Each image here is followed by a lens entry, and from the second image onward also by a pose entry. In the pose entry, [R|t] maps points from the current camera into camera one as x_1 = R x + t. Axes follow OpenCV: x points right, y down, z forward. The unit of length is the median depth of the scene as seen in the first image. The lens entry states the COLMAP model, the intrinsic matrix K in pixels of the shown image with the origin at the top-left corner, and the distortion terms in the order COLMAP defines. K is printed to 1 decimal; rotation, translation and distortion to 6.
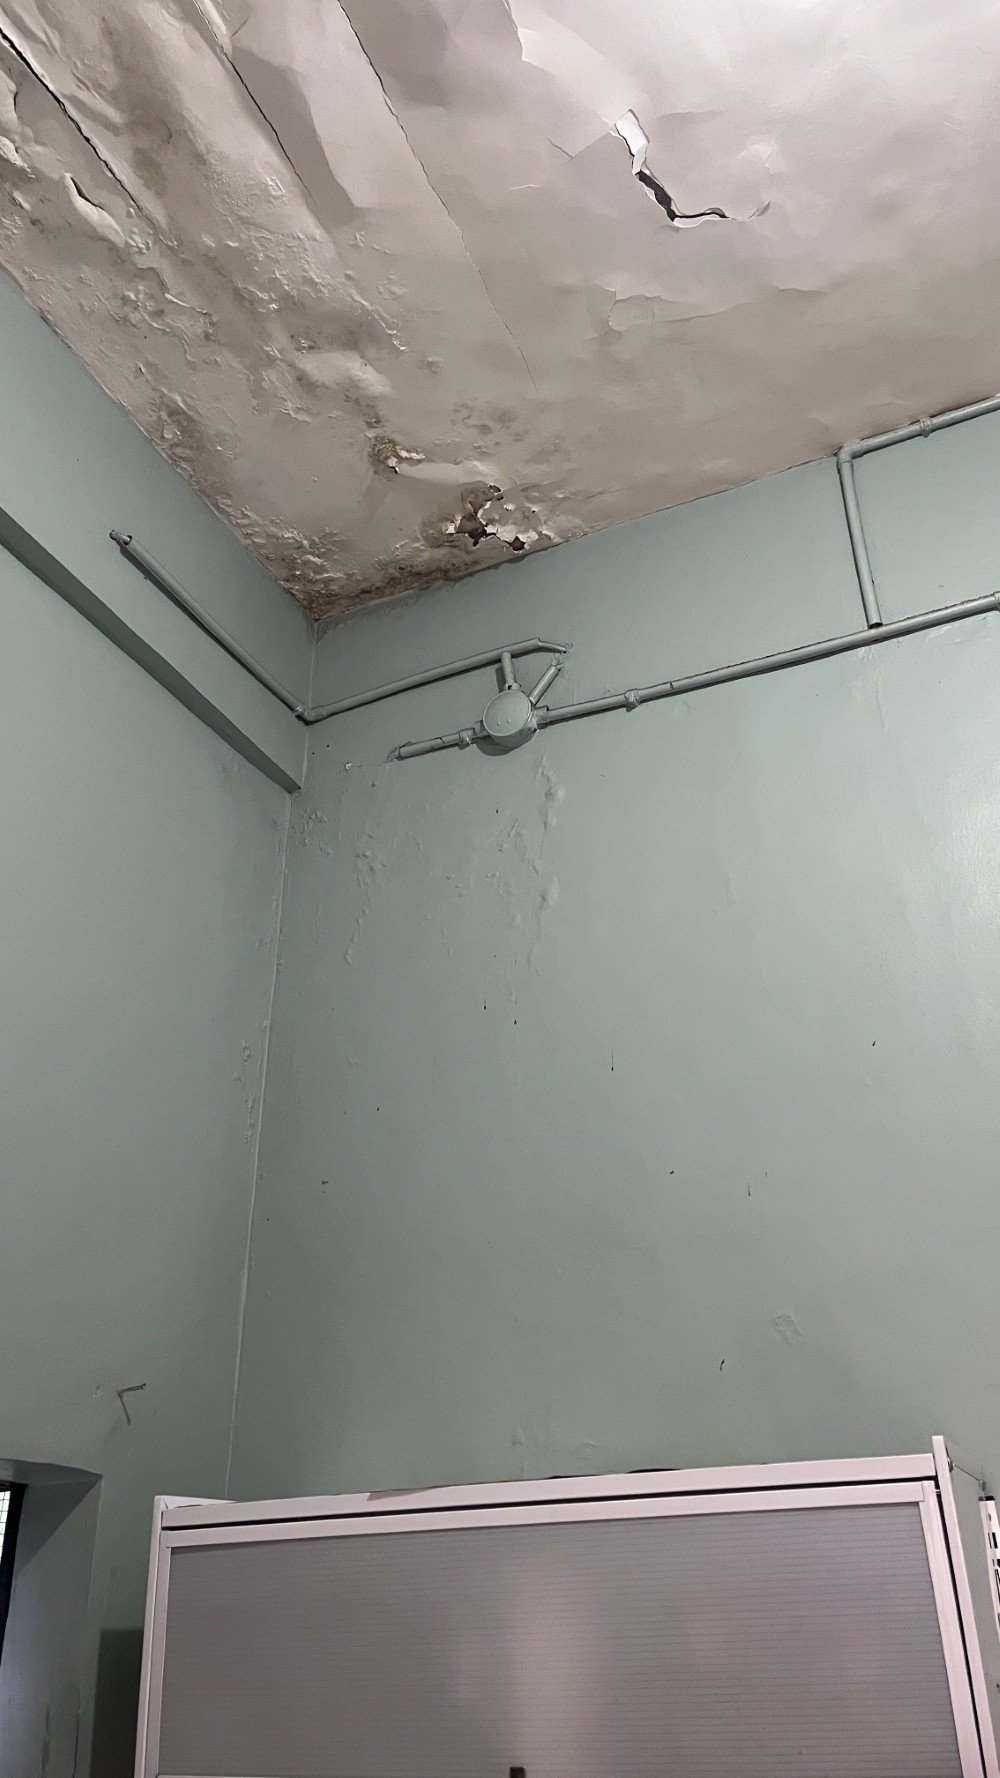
lens RADIAL K [[1353.1, 0, 507.3], [0, 1353.1, 903.2], [0, 0, 1]] dist [0.064624, -0.081120]
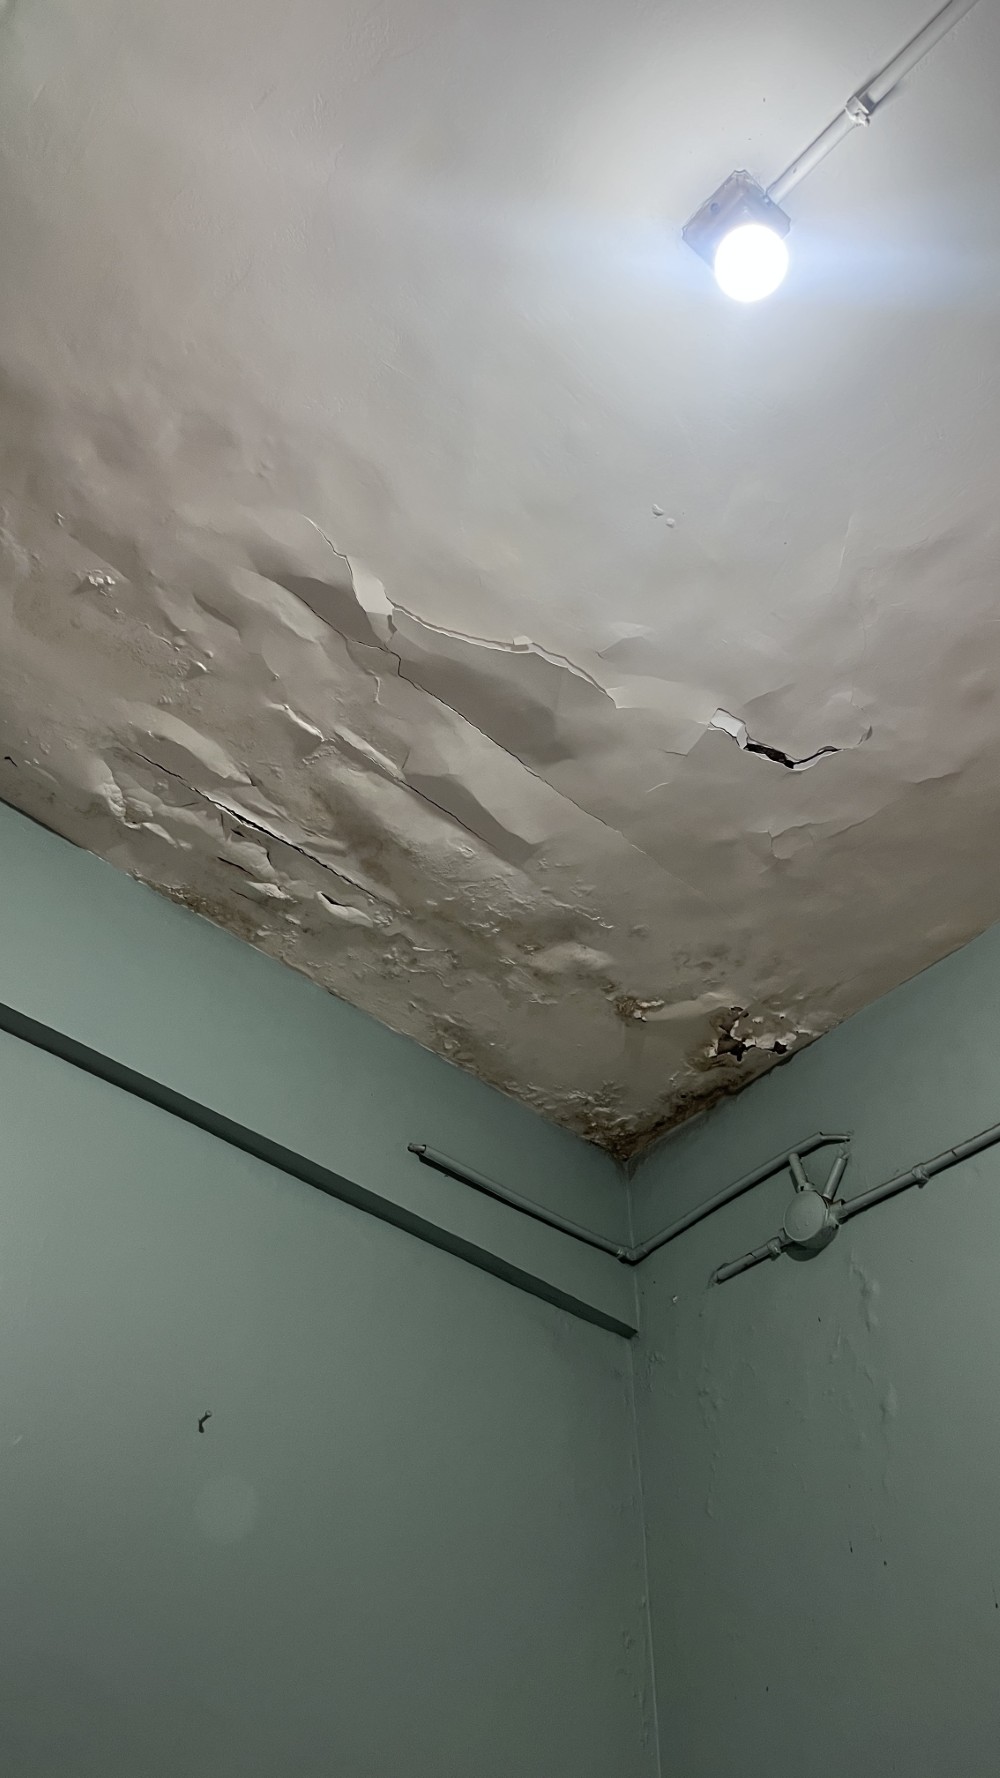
lens RADIAL K [[1353.1, 0, 482.3], [0, 1353.1, 874.1], [0, 0, 1]] dist [0.064624, -0.081120]
pose [[0.911571, -0.299978, -0.281161, 0.151406], [0.176810, 0.903410, -0.390626, -0.017881], [0.371183, 0.306371, 0.876562, -0.054998]]
